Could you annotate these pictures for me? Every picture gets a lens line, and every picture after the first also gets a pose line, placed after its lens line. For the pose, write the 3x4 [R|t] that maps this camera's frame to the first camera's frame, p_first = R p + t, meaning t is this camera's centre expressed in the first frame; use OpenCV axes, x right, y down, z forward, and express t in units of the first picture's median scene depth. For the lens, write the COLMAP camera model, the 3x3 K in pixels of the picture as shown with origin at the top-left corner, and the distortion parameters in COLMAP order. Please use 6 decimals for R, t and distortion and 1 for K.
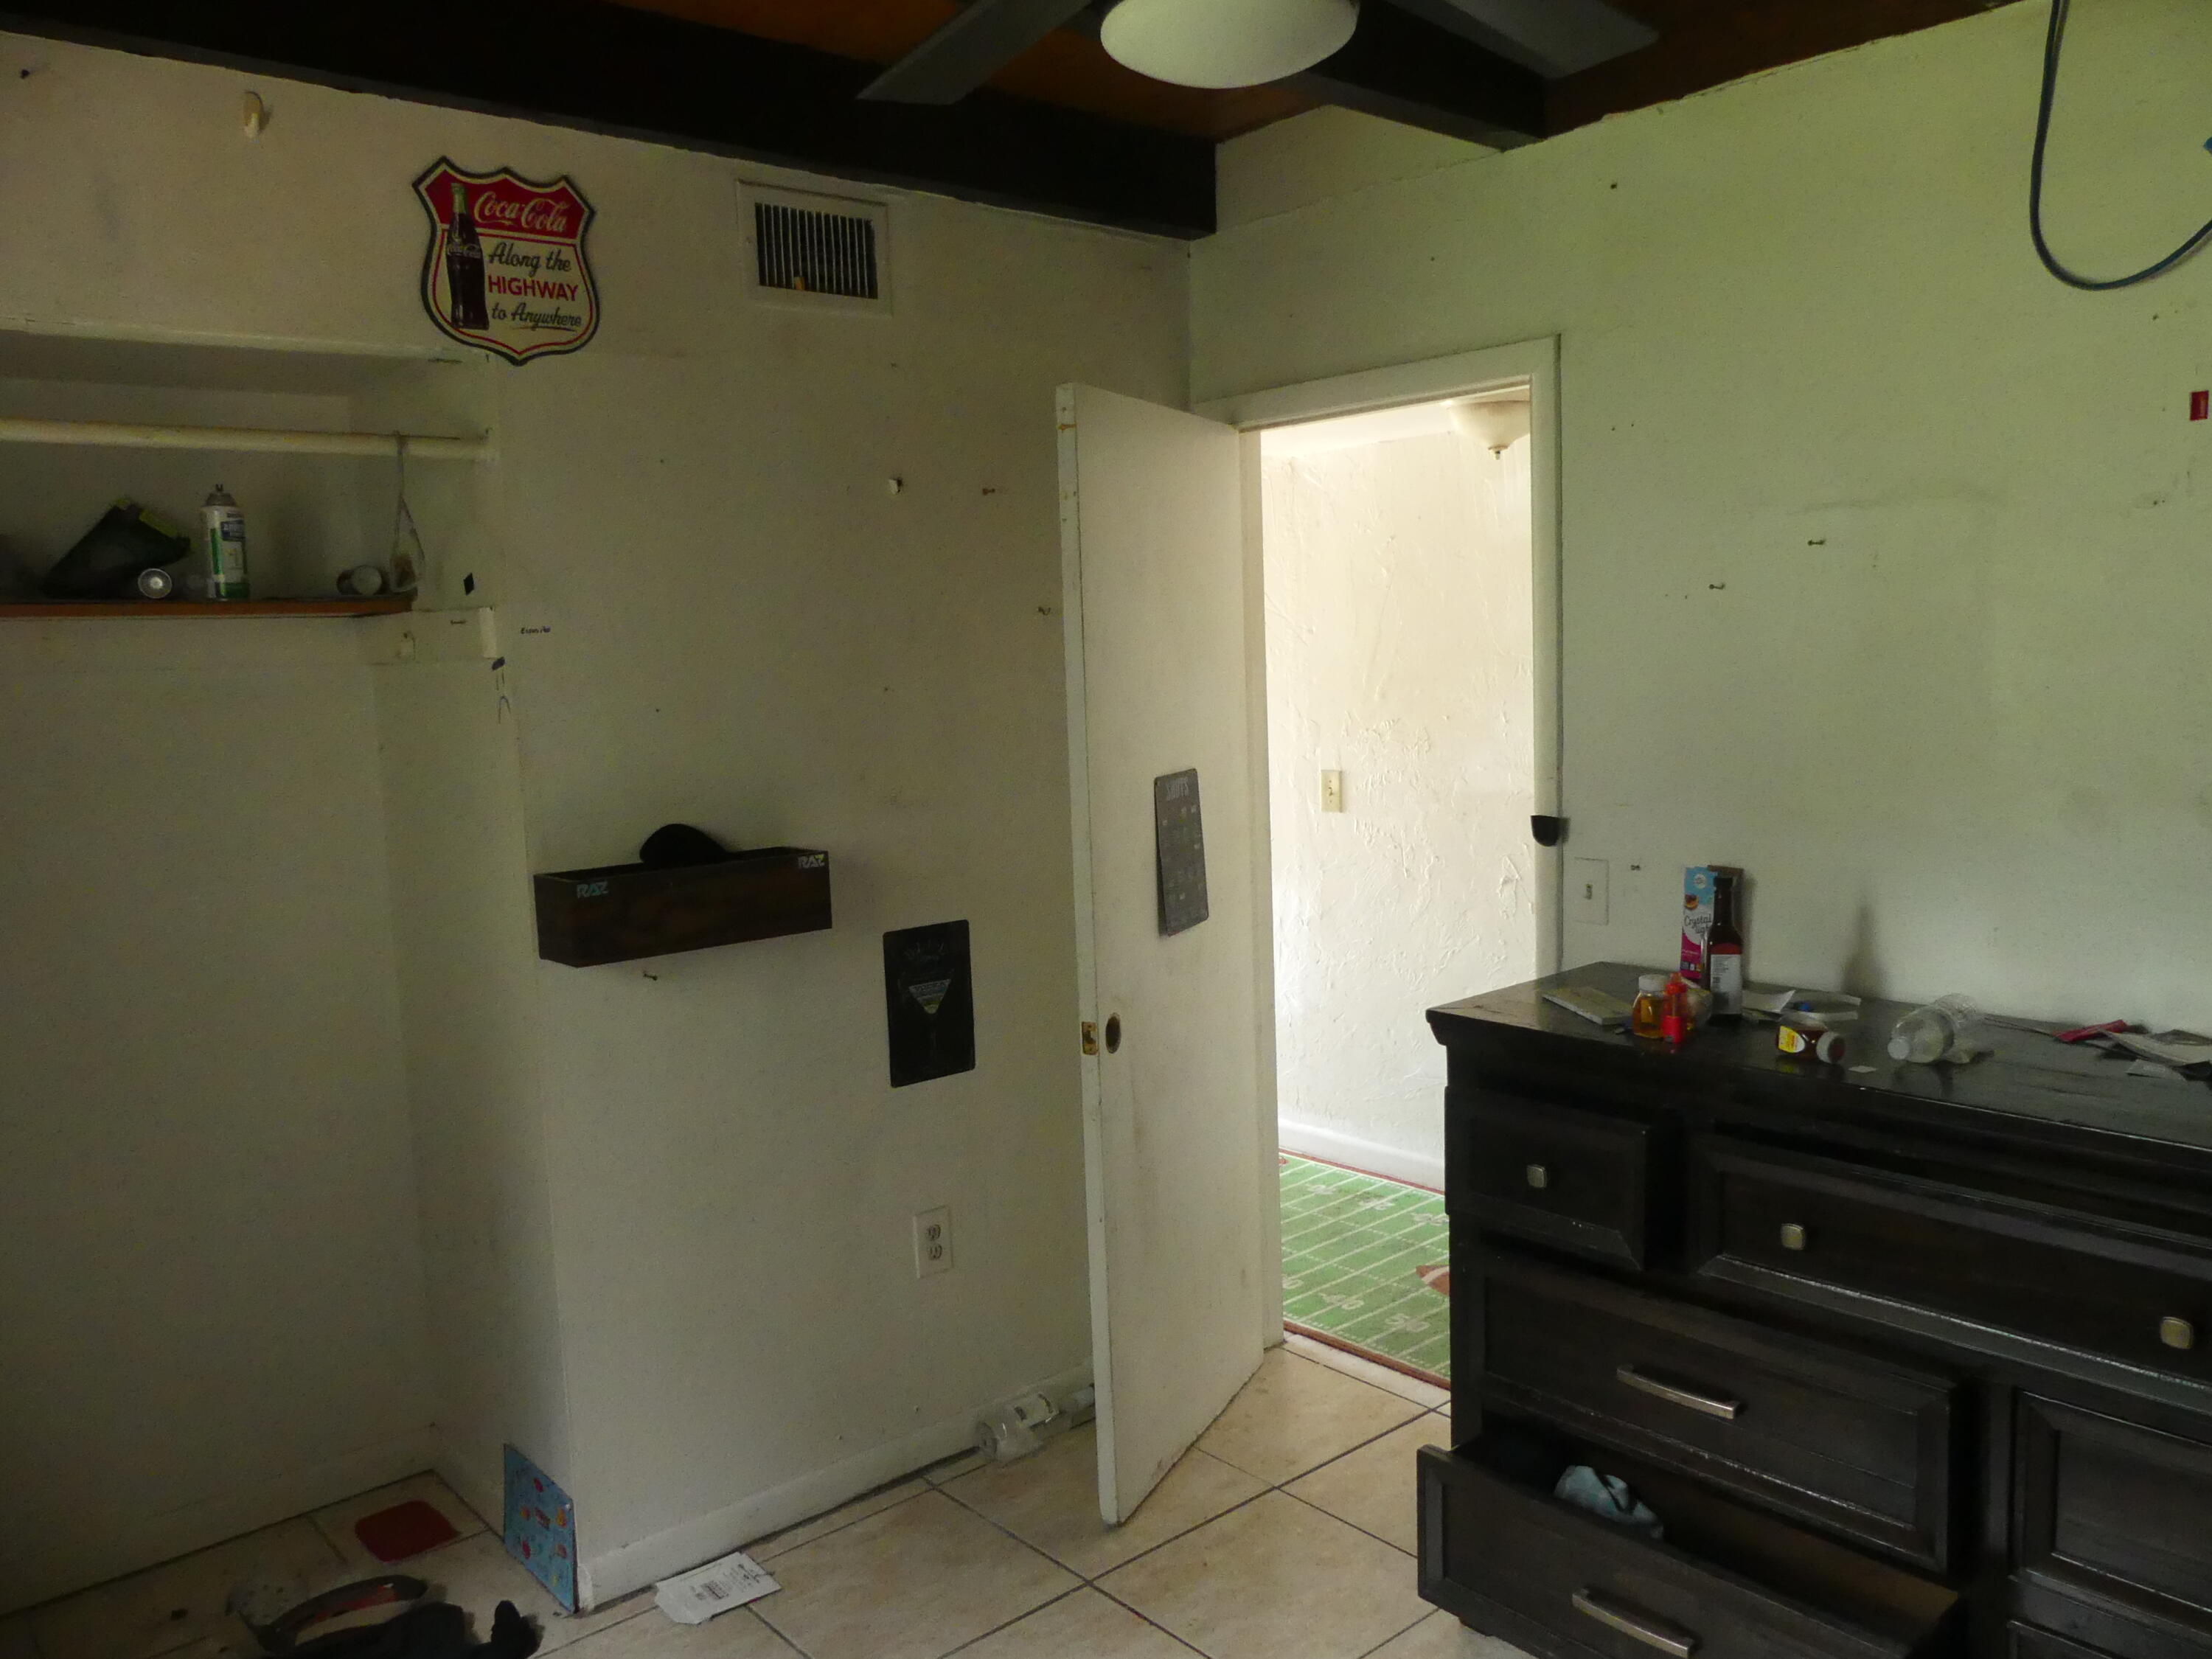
lens RADIAL K [[1666.1, 0, 1106.7], [0, 1666.1, 828.9], [0, 0, 1]] dist [-0.015285, 0.016173]
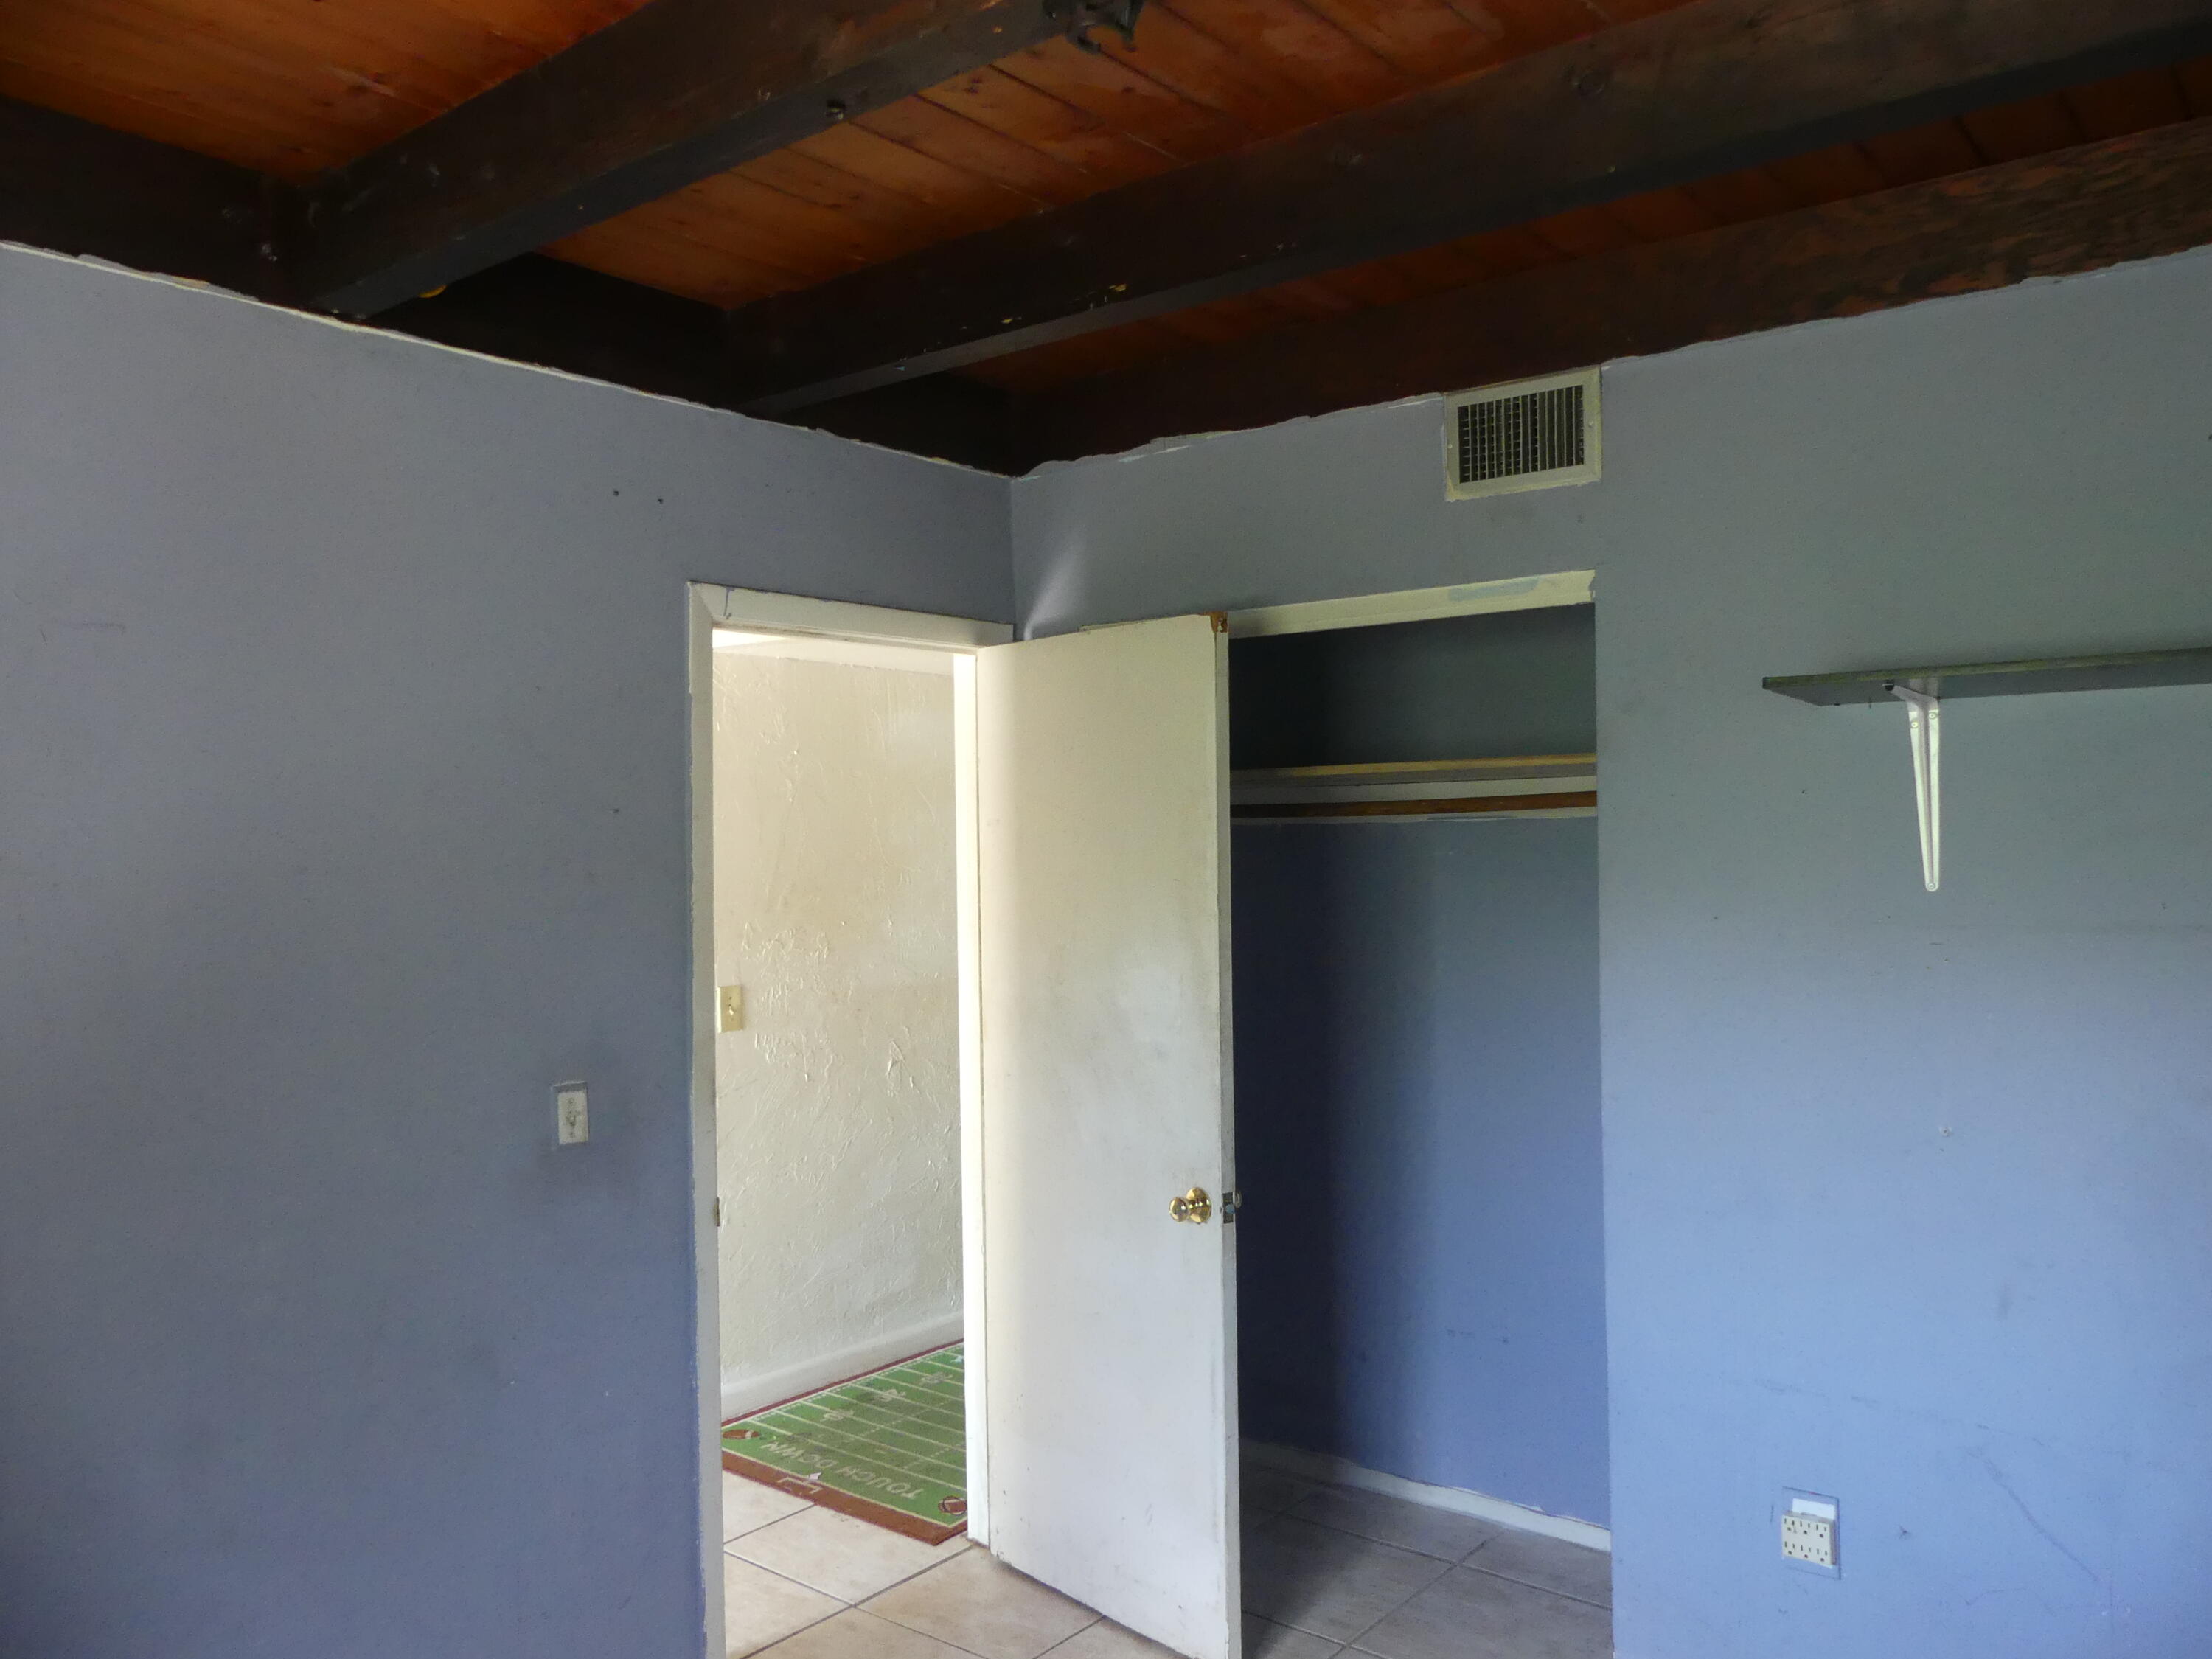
lens RADIAL K [[1666.1, 0, 1107.9], [0, 1666.1, 832.7], [0, 0, 1]] dist [-0.015285, 0.016173]
pose [[-0.176956, 0.048485, 0.983024, -0.864505], [0.123927, 0.991934, -0.026616, -0.072461], [-0.976386, 0.117113, -0.181537, 0.989826]]
